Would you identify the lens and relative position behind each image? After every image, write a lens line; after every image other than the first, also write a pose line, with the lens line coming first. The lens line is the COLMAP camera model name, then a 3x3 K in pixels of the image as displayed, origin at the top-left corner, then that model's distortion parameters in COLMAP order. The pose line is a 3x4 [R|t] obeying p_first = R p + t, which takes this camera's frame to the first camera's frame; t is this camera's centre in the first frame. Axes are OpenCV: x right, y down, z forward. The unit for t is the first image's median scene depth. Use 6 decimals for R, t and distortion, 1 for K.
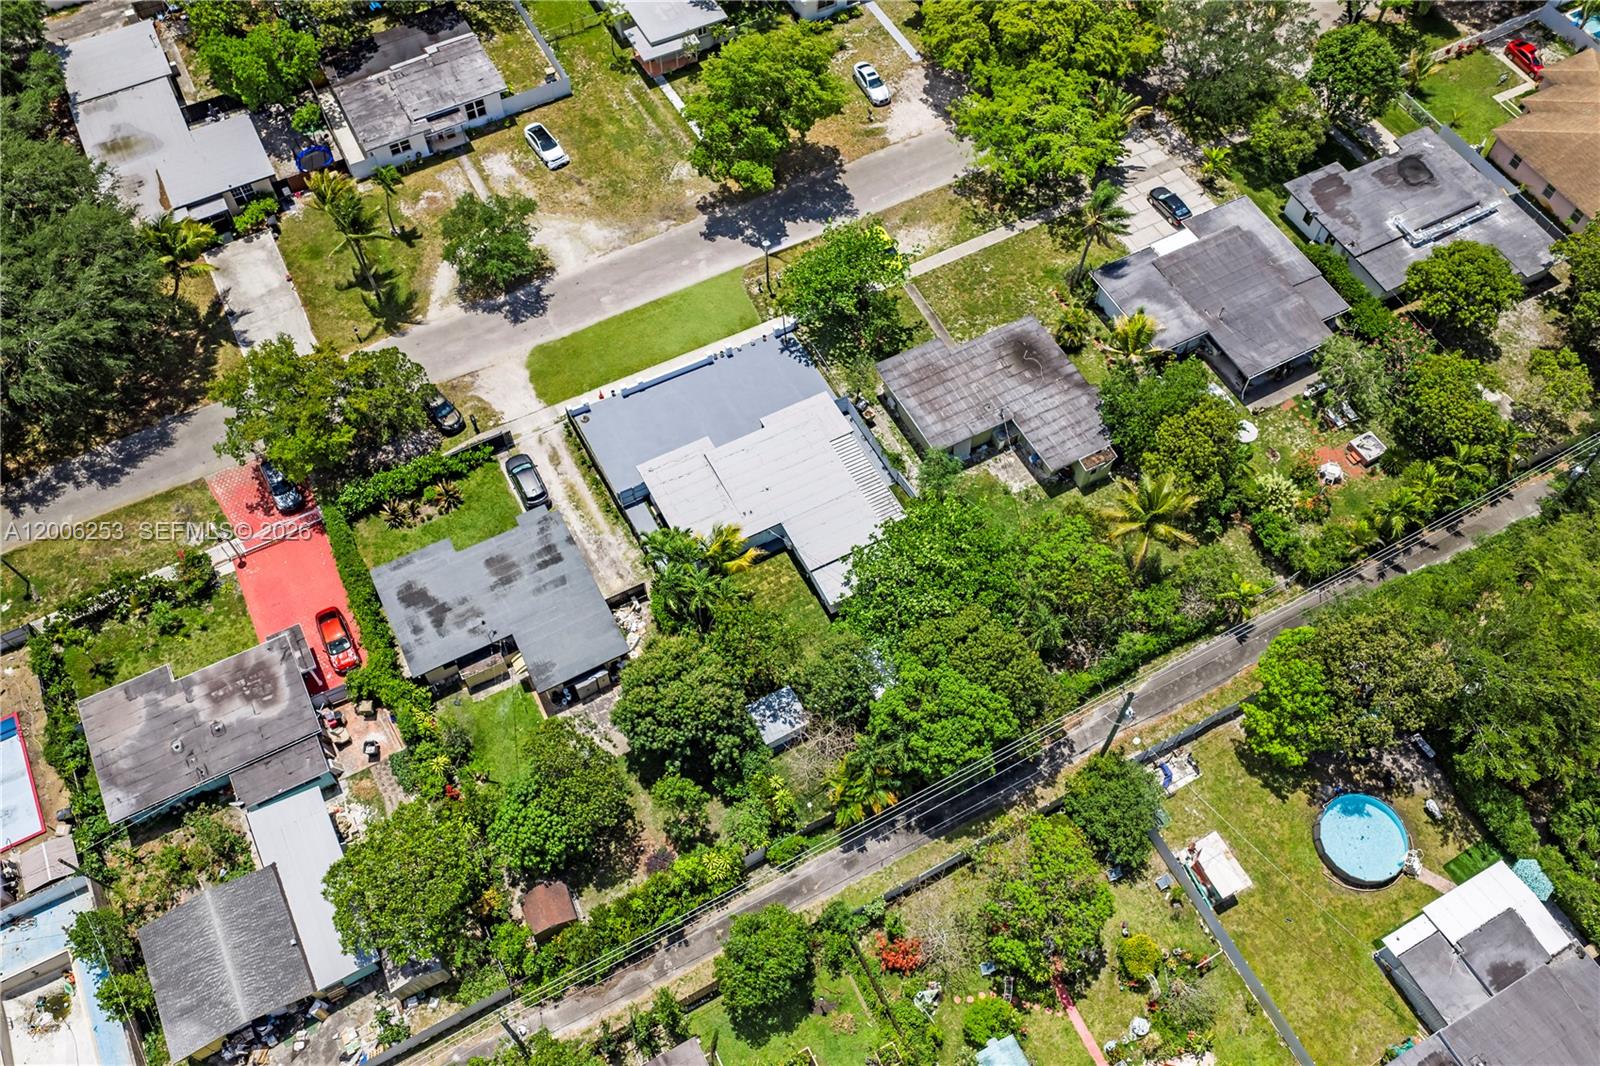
lens RADIAL K [[1328.4, 0, 803.3], [0, 1328.4, 532.9], [0, 0, 1]] dist [0.008777, -0.014133]
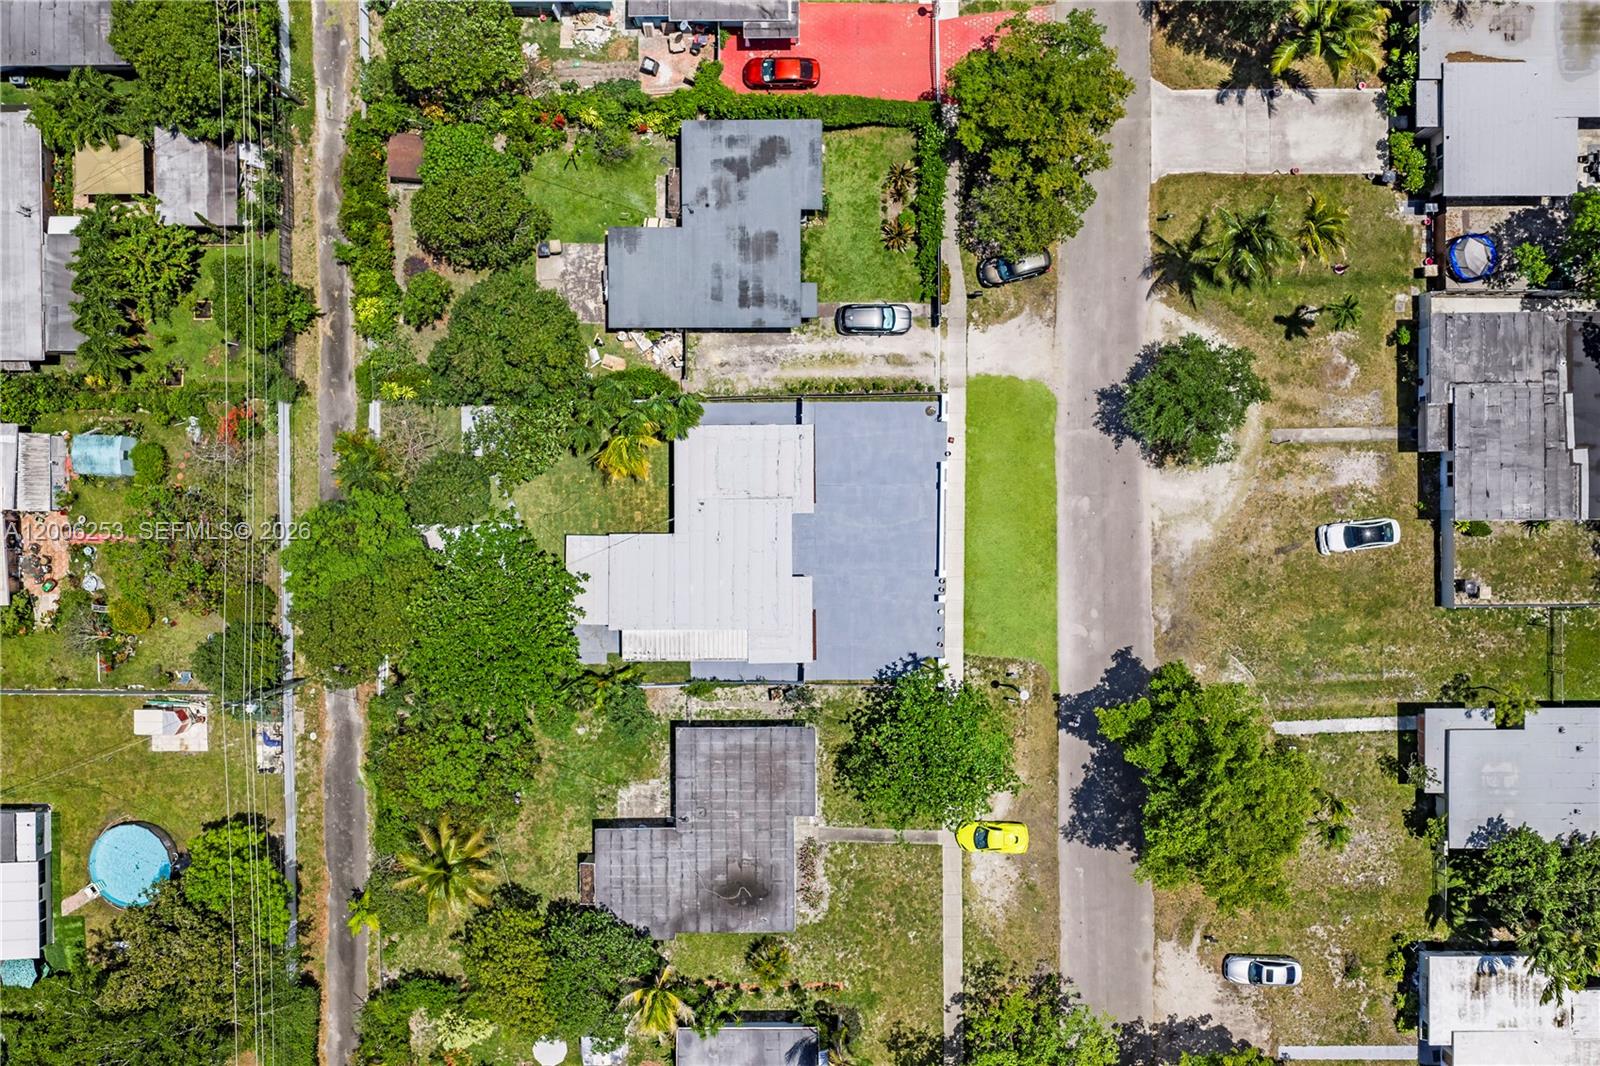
lens RADIAL K [[1328.4, 0, 800.3], [0, 1328.4, 530.5], [0, 0, 1]] dist [0.008777, -0.014133]
pose [[-0.464447, 0.885461, 0.015706, -0.064475], [-0.752824, -0.404092, 0.519582, -0.481907], [0.466417, 0.229495, 0.854276, 0.215161]]
